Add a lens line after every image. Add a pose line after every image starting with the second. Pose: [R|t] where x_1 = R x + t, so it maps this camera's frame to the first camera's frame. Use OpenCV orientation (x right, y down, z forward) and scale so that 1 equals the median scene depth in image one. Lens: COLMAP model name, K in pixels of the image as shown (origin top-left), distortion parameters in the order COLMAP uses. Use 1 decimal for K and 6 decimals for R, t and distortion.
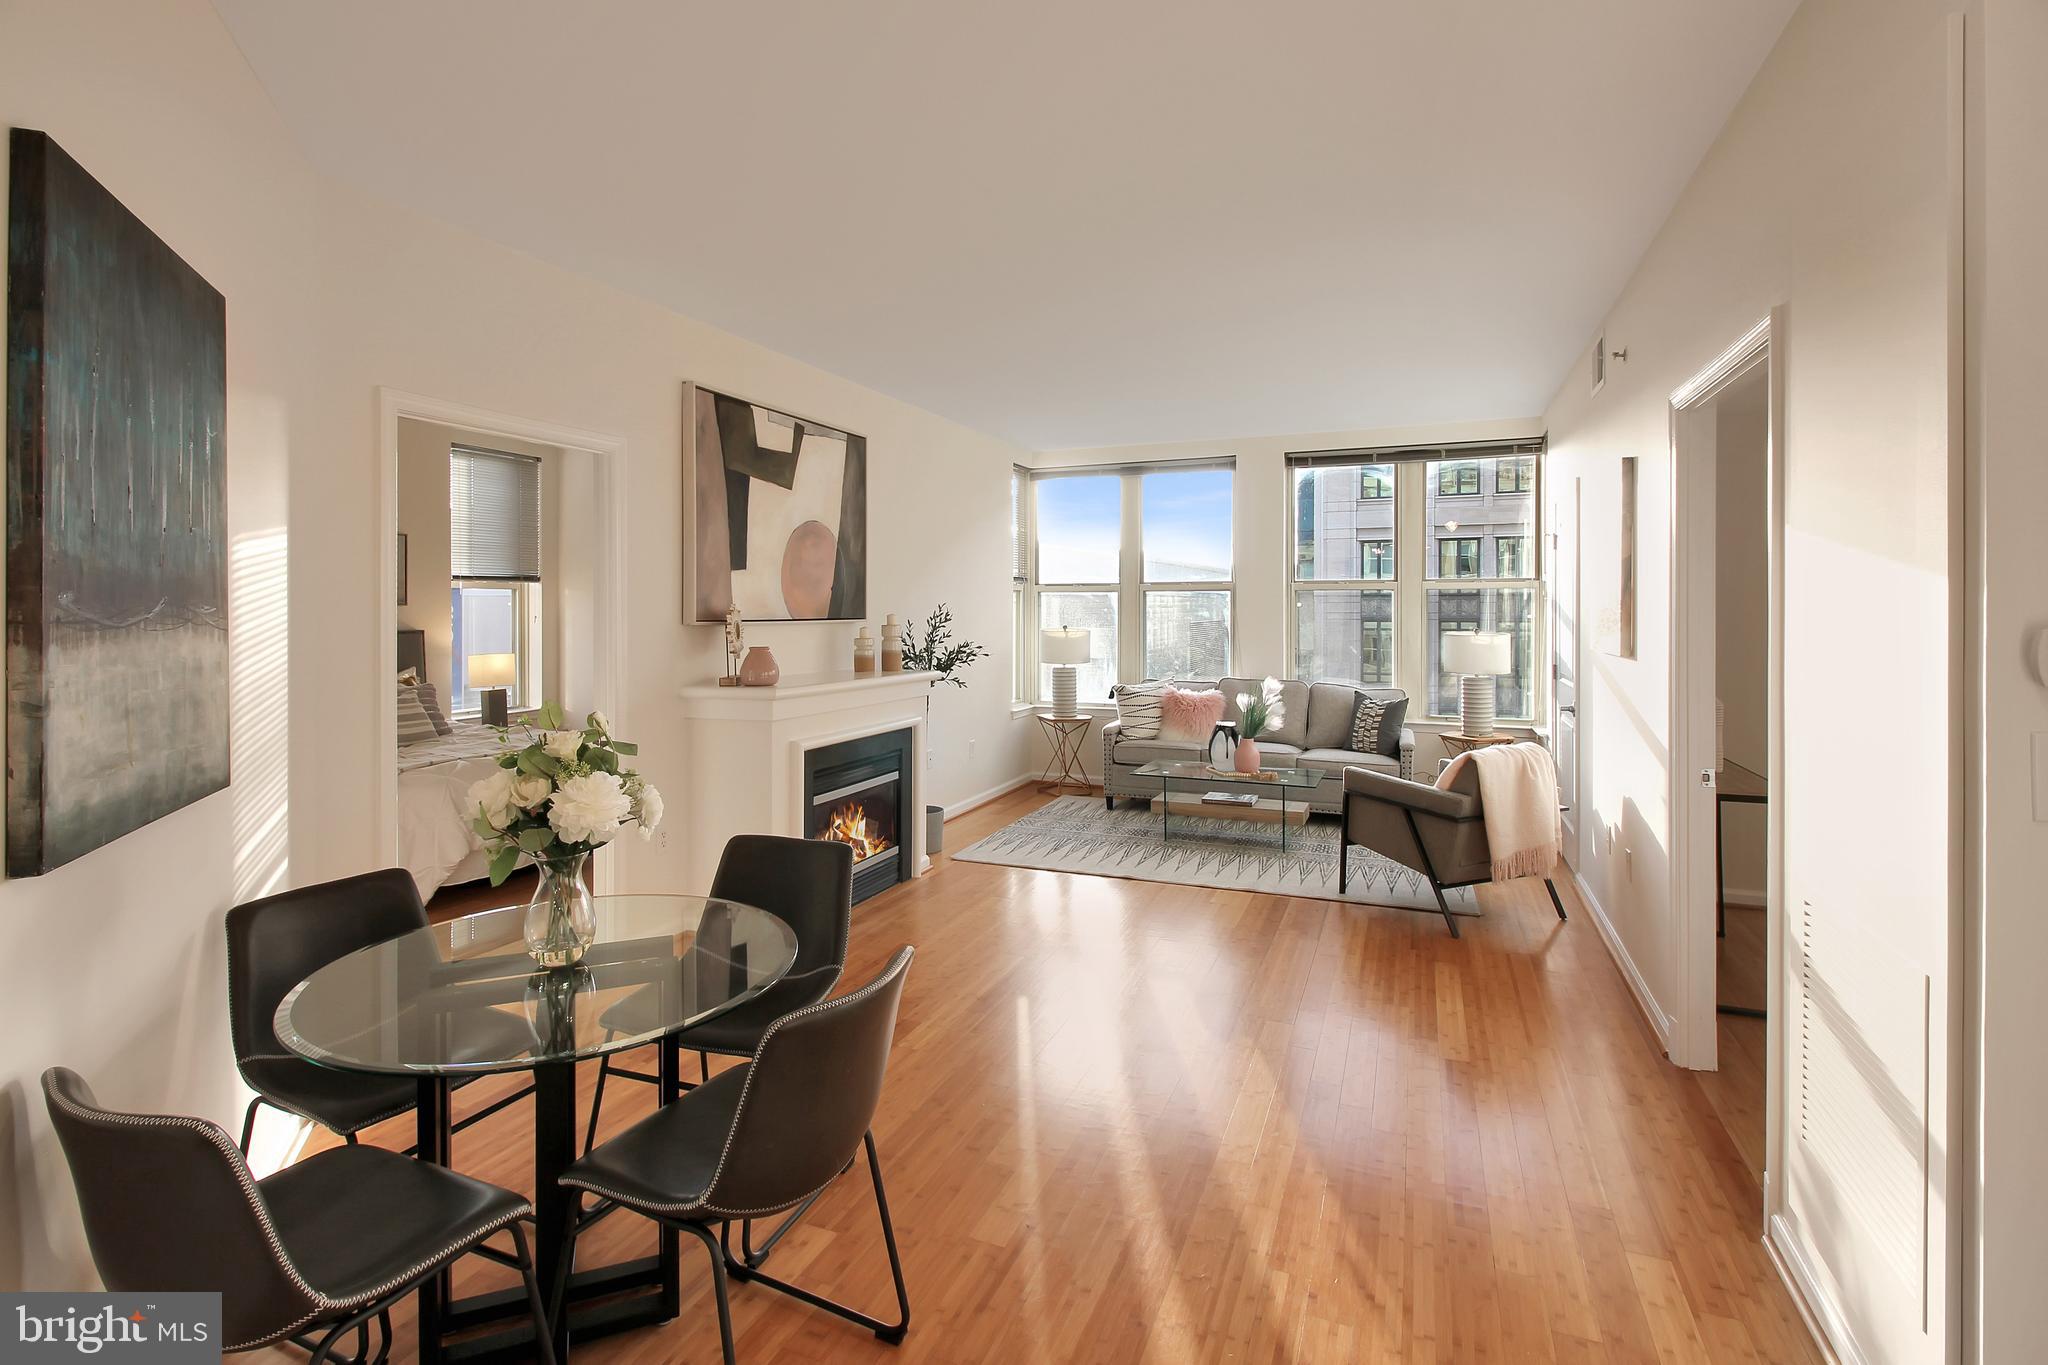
lens RADIAL K [[944.0, 0, 1055.3], [0, 944.0, 616.9], [0, 0, 1]] dist [0.000693, -0.000038]
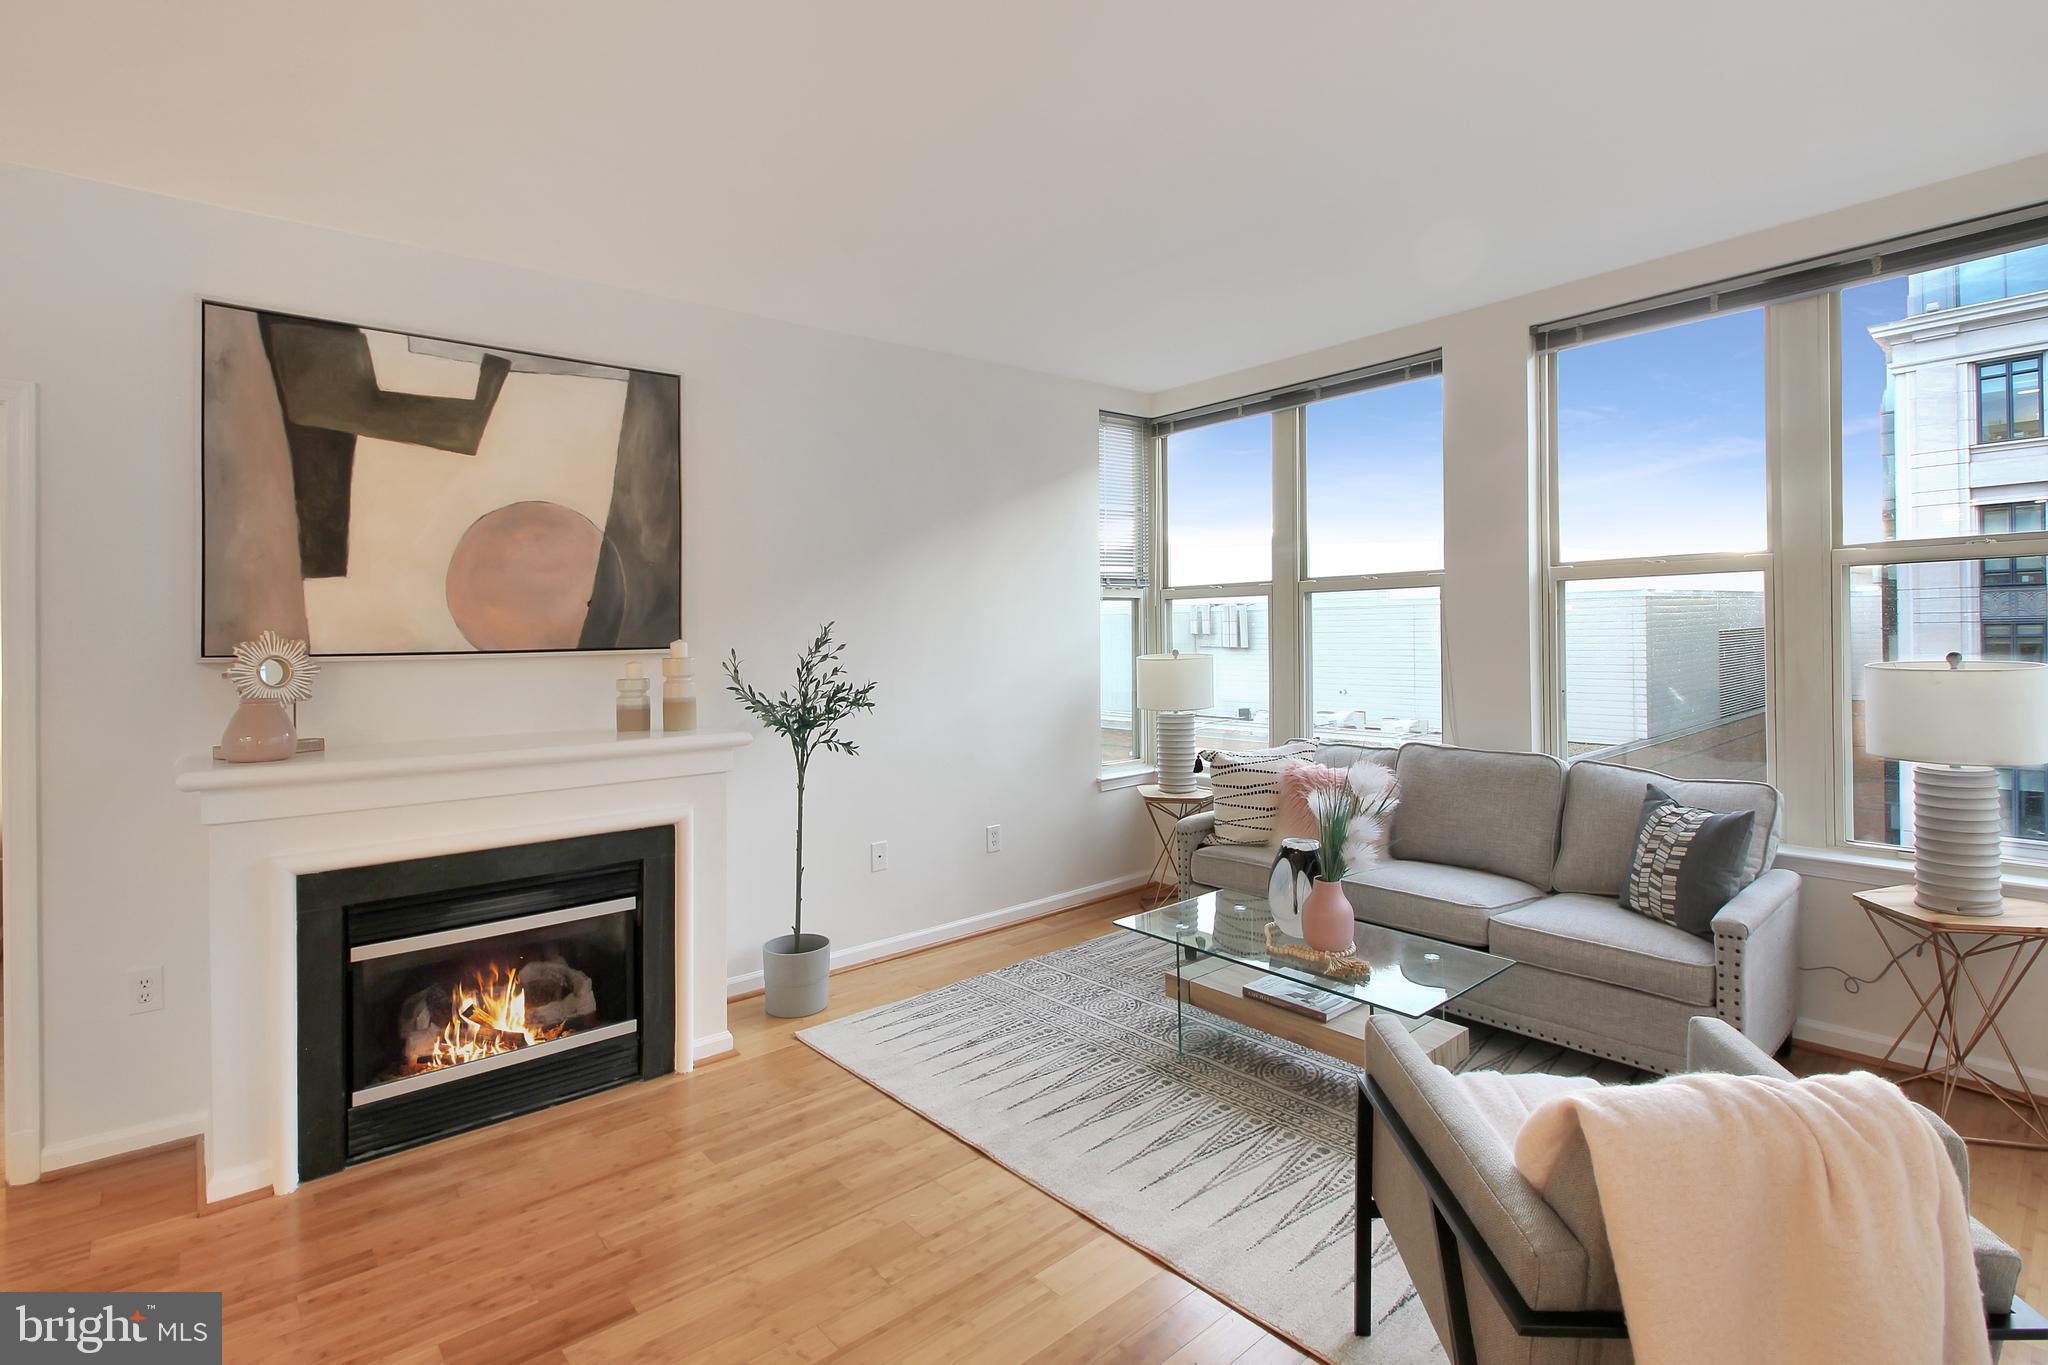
lens RADIAL K [[976.2, 0, 1060.9], [0, 976.2, 609.6], [0, 0, 1]] dist [-0.003680, -0.000524]
pose [[0.886666, -0.028630, -0.461524, 0.376262], [0.016087, 0.999387, -0.031089, 0.001018], [0.462131, 0.020141, 0.886583, 0.557684]]
